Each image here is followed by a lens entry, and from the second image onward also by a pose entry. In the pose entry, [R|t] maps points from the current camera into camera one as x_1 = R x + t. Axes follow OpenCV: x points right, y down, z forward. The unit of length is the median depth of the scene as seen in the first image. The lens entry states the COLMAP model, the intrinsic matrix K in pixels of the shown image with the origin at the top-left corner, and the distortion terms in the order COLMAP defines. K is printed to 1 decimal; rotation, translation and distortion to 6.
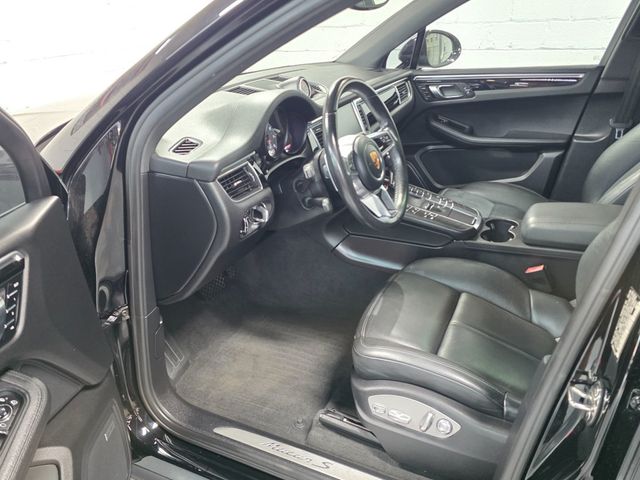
lens RADIAL K [[502.1, 0, 320.0], [0, 502.1, 240.0], [0, 0, 1]] dist [0.003918, -0.004658]
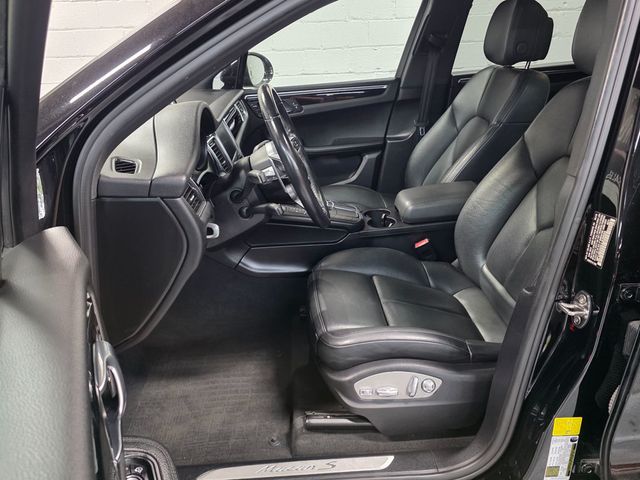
lens RADIAL K [[497.3, 0, 320.0], [0, 497.3, 240.0], [0, 0, 1]] dist [0.003409, -0.001848]
pose [[0.876448, -0.177500, 0.447585, -0.285461], [0.204336, 0.978828, -0.011949, 0.015558], [-0.435988, 0.101931, 0.894161, 0.066181]]
